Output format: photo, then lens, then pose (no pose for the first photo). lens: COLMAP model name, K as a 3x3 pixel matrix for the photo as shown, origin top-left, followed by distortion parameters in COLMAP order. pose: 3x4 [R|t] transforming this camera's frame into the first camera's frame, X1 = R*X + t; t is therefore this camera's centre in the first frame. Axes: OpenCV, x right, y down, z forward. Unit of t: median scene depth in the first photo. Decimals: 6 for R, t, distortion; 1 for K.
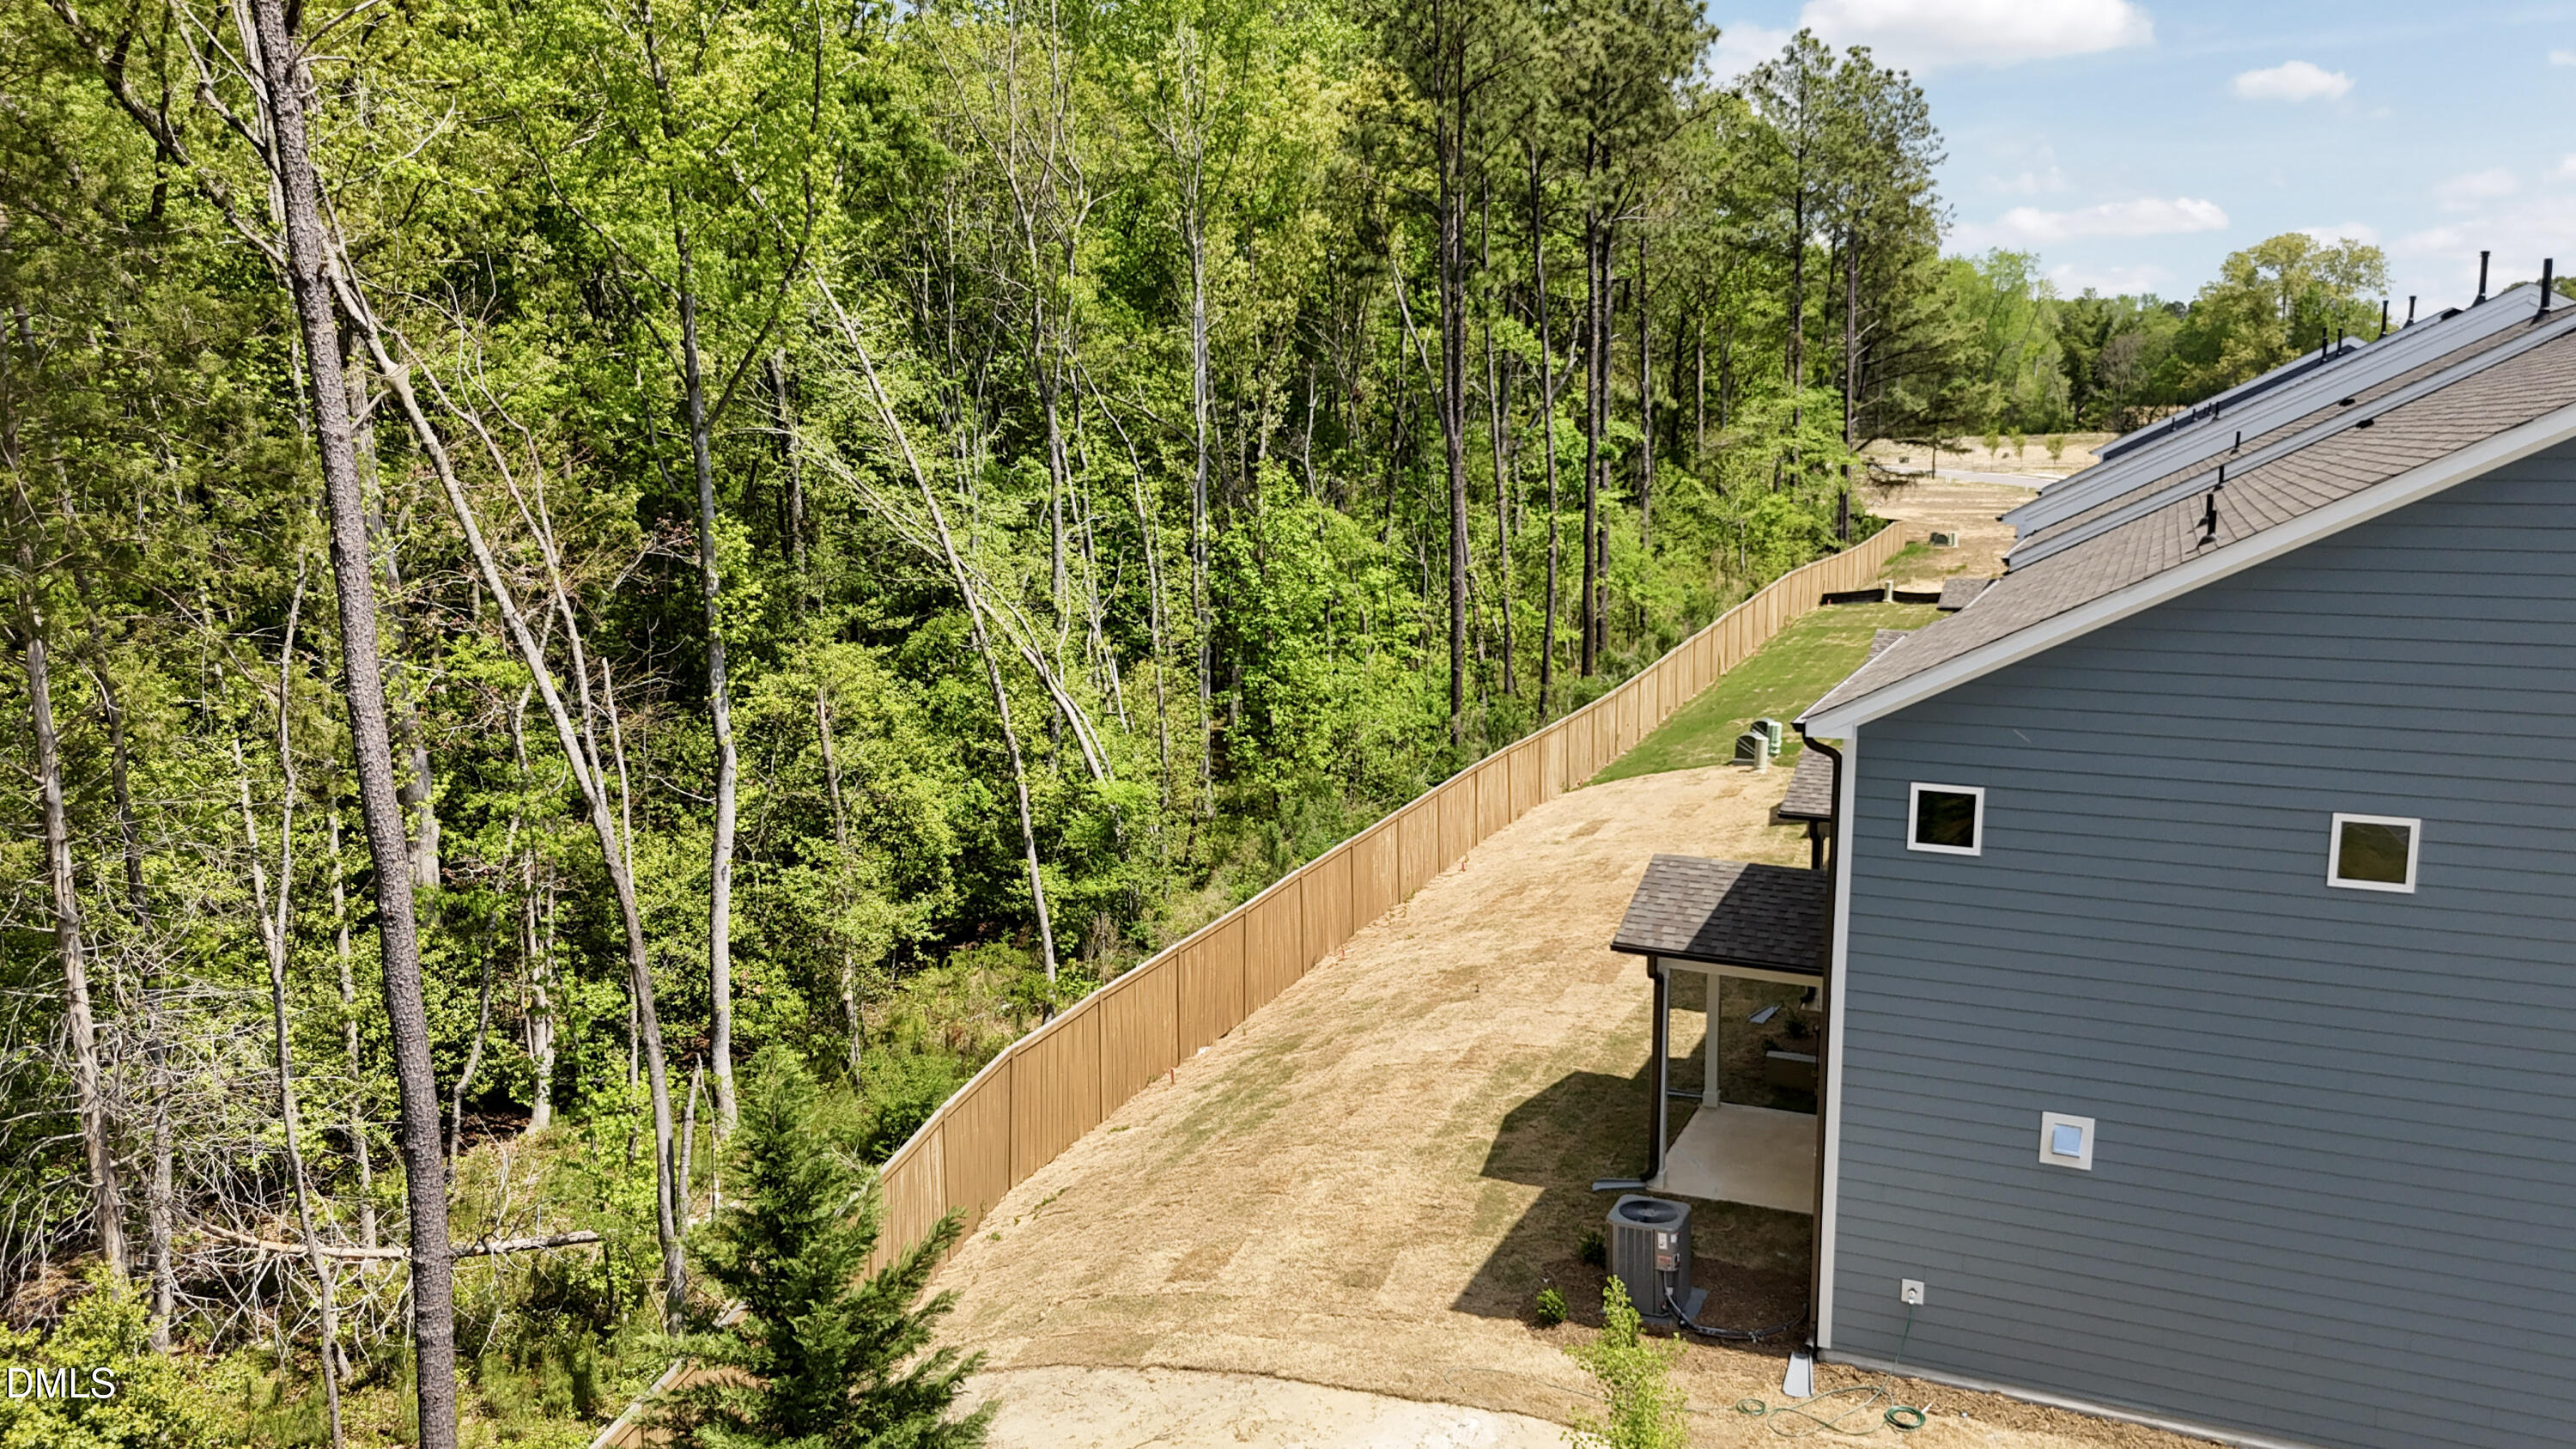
lens RADIAL K [[1897.0, 0, 1286.1], [0, 1897.0, 724.8], [0, 0, 1]] dist [0.046872, -0.026155]
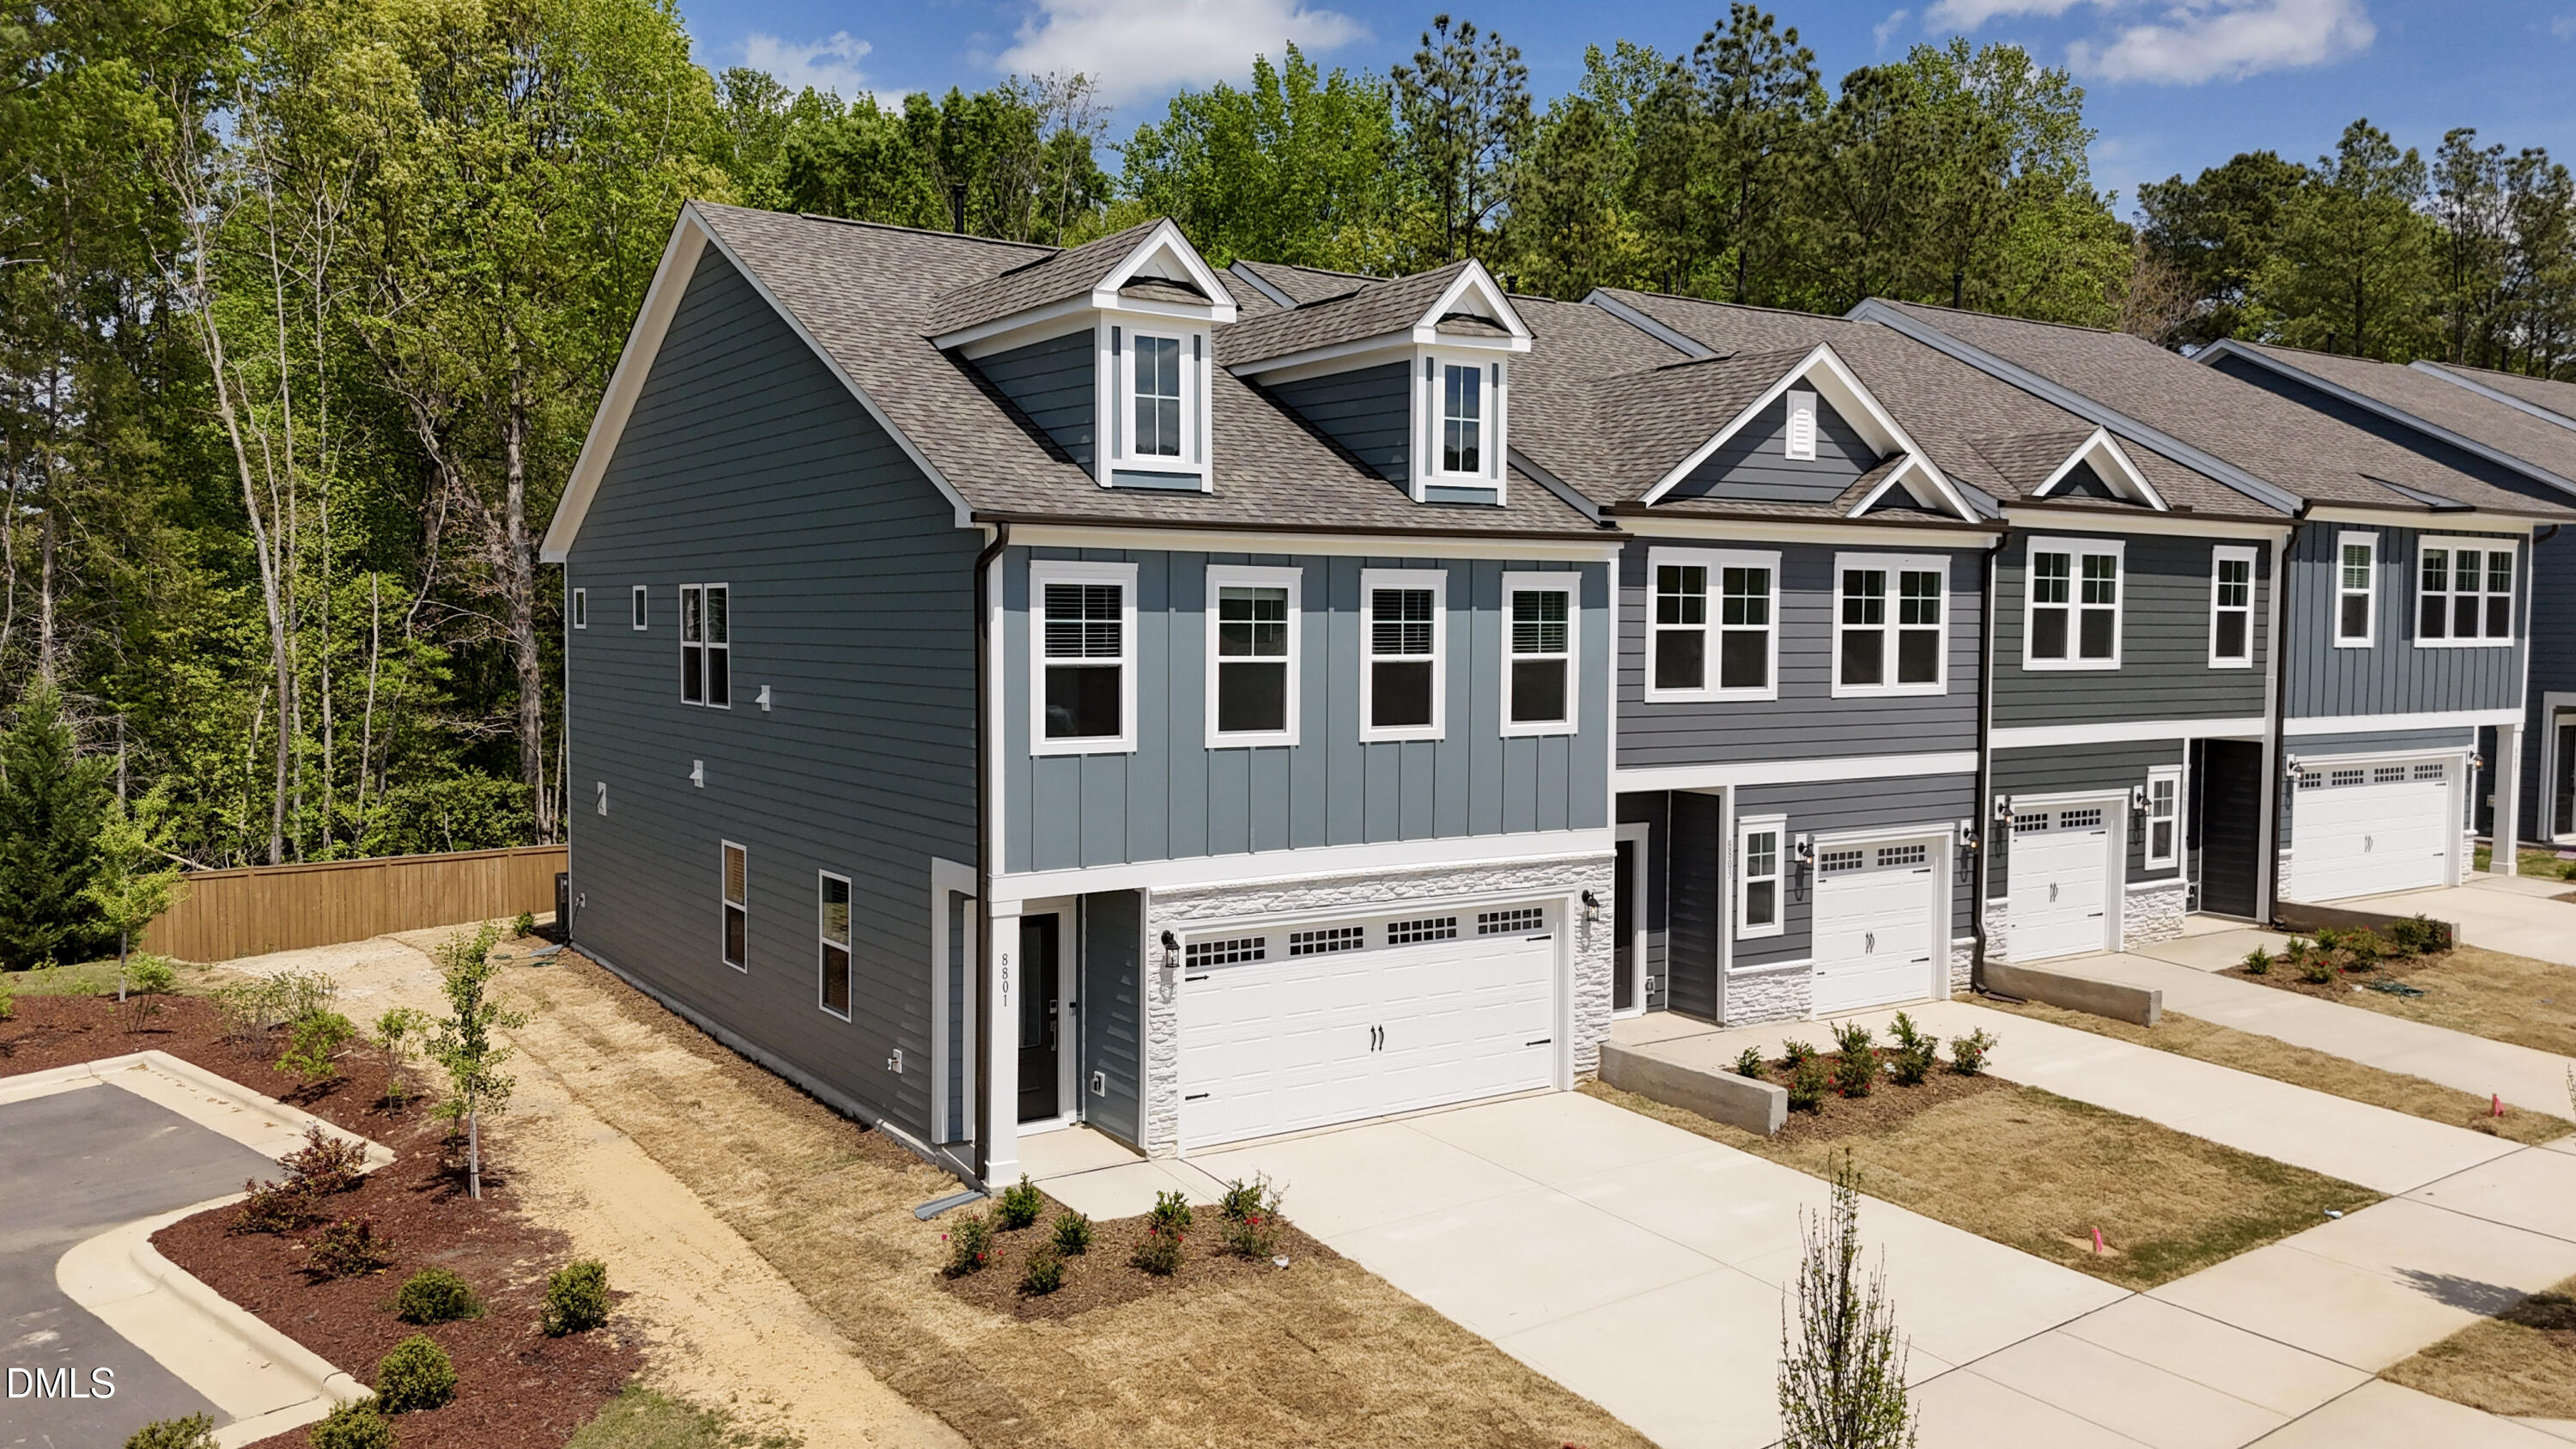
lens RADIAL K [[1897.0, 0, 1285.1], [0, 1897.0, 718.7], [0, 0, 1]] dist [0.046872, -0.026155]
pose [[0.851330, 0.032433, -0.523627, 0.113893], [-0.086783, 0.993043, -0.079588, 0.014511], [0.517403, 0.113198, 0.848222, -0.006955]]
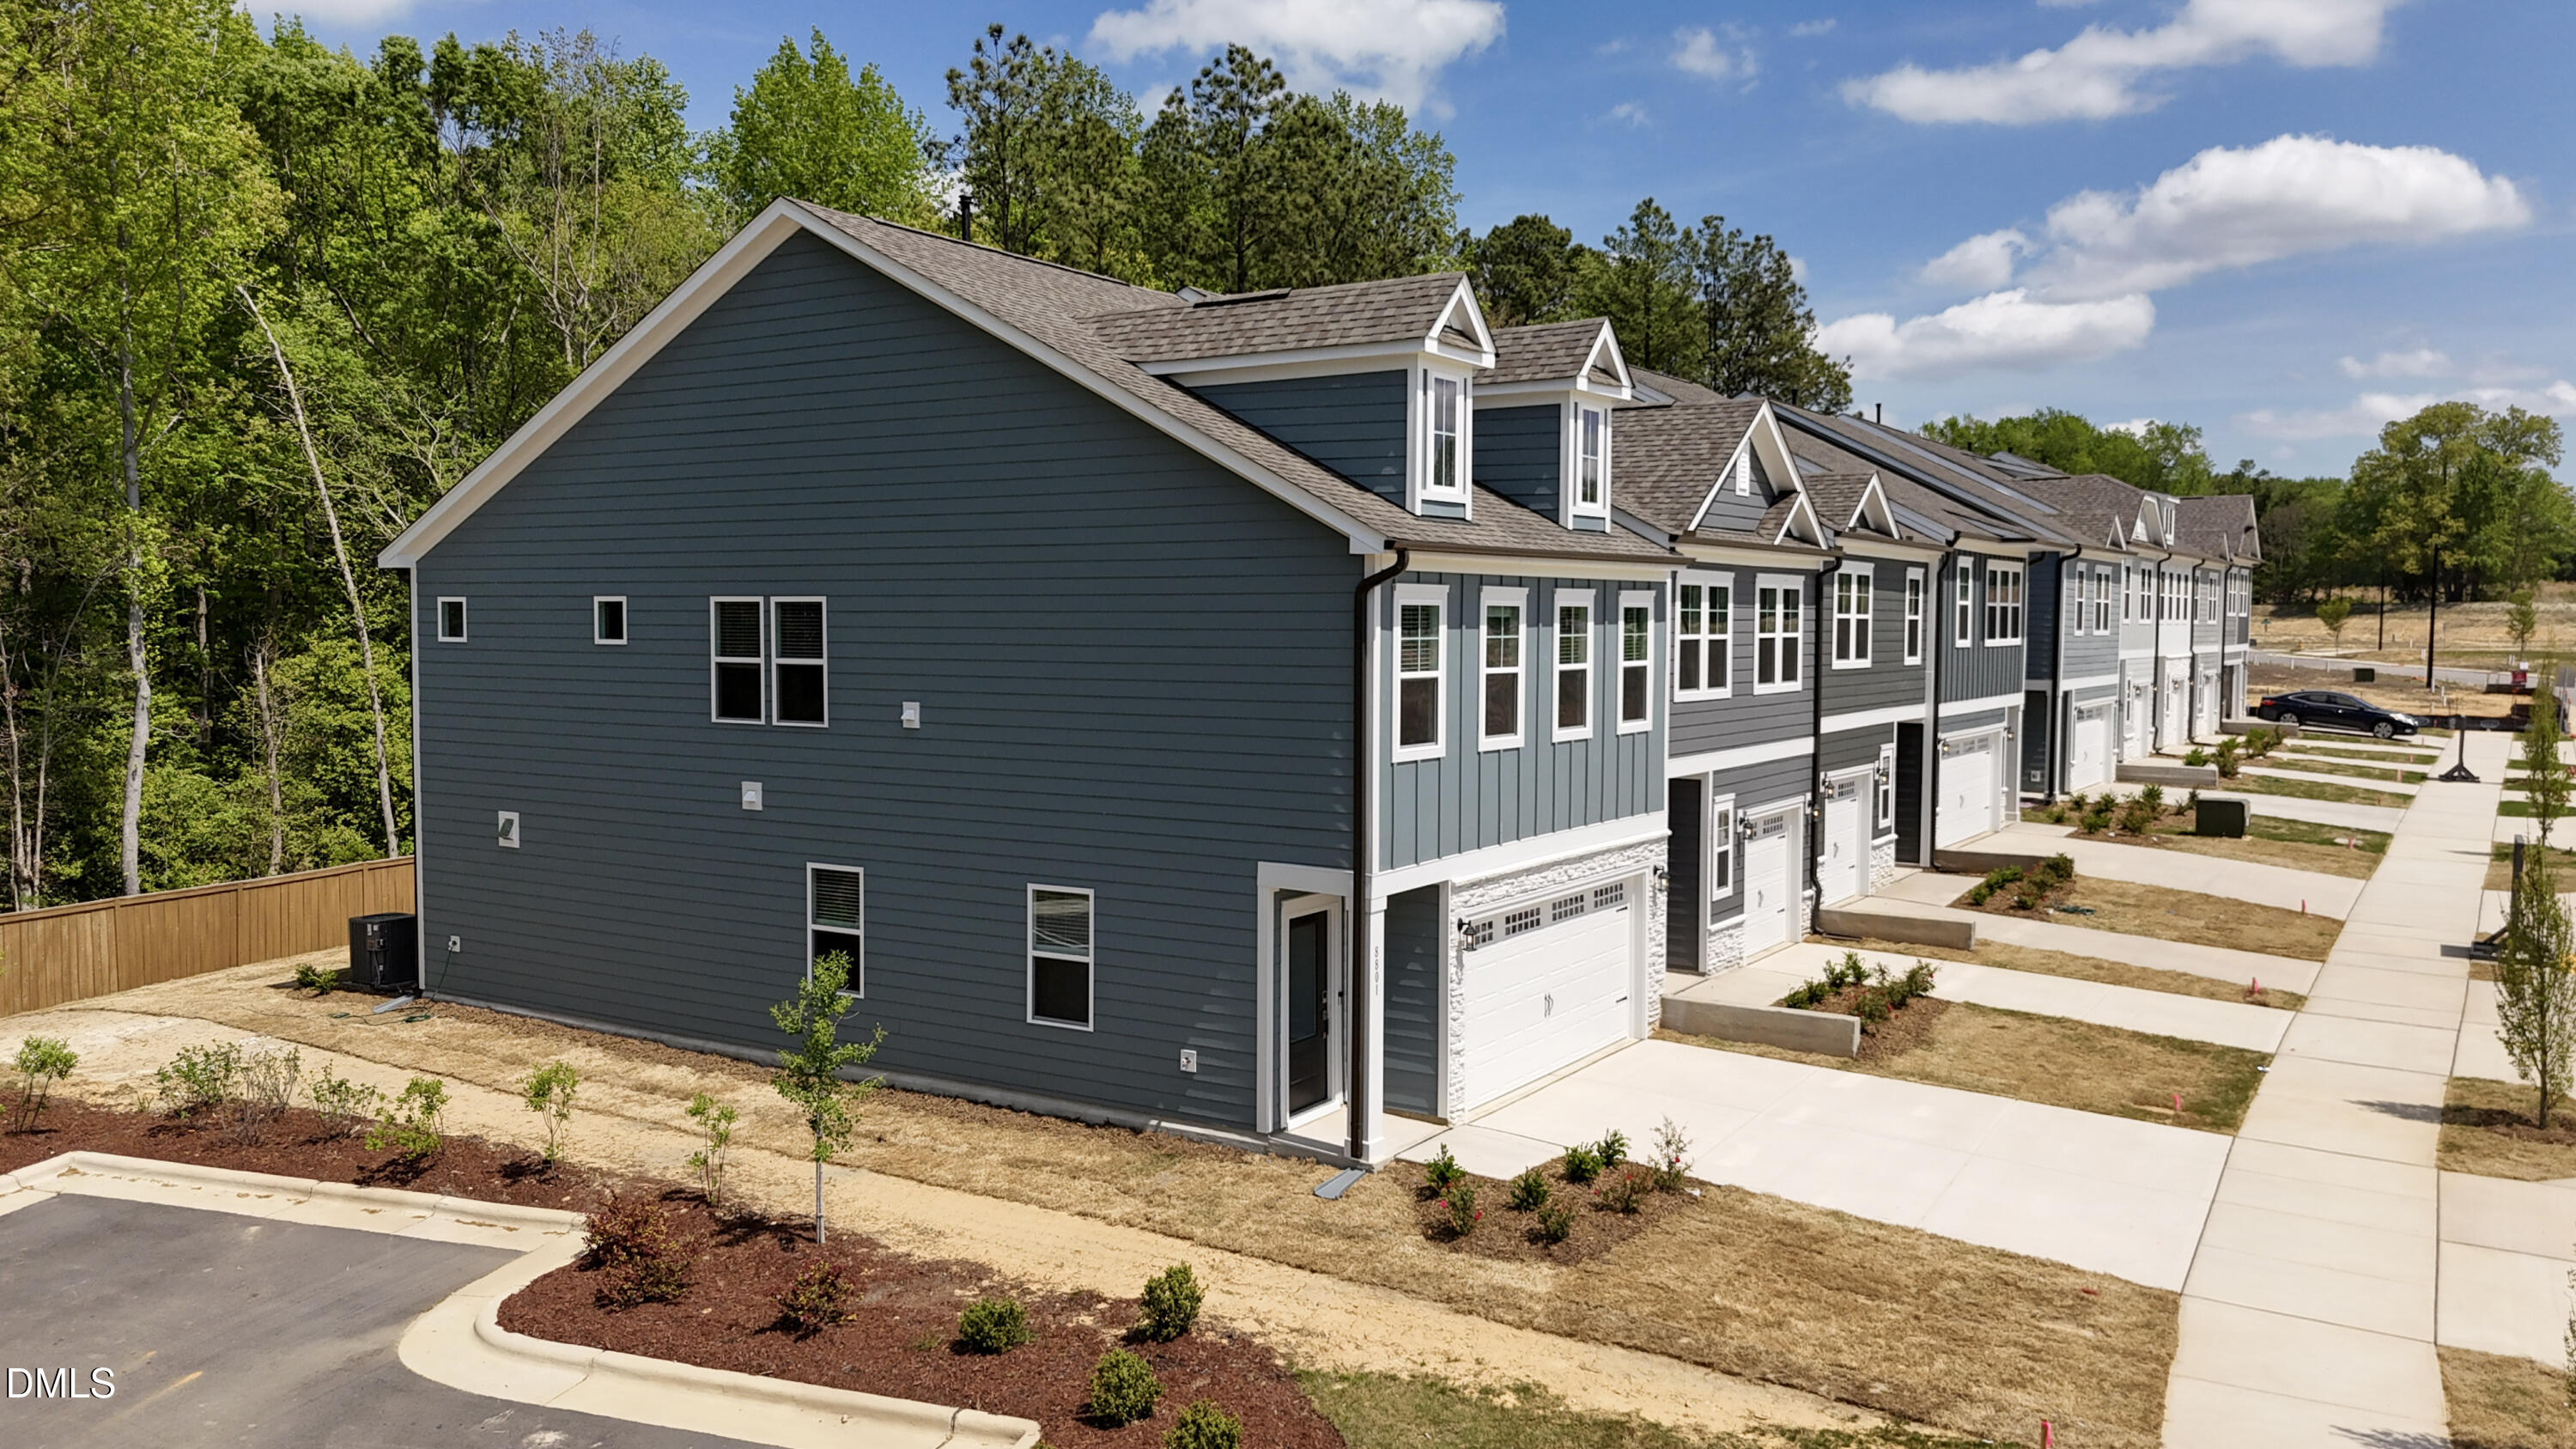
lens RADIAL K [[1897.0, 0, 1286.5], [0, 1897.0, 719.8], [0, 0, 1]] dist [0.046872, -0.026155]
pose [[0.990045, 0.012209, -0.140221, 0.078105], [-0.026368, 0.994681, -0.099568, 0.016889], [0.138260, 0.102274, 0.985101, -0.026431]]
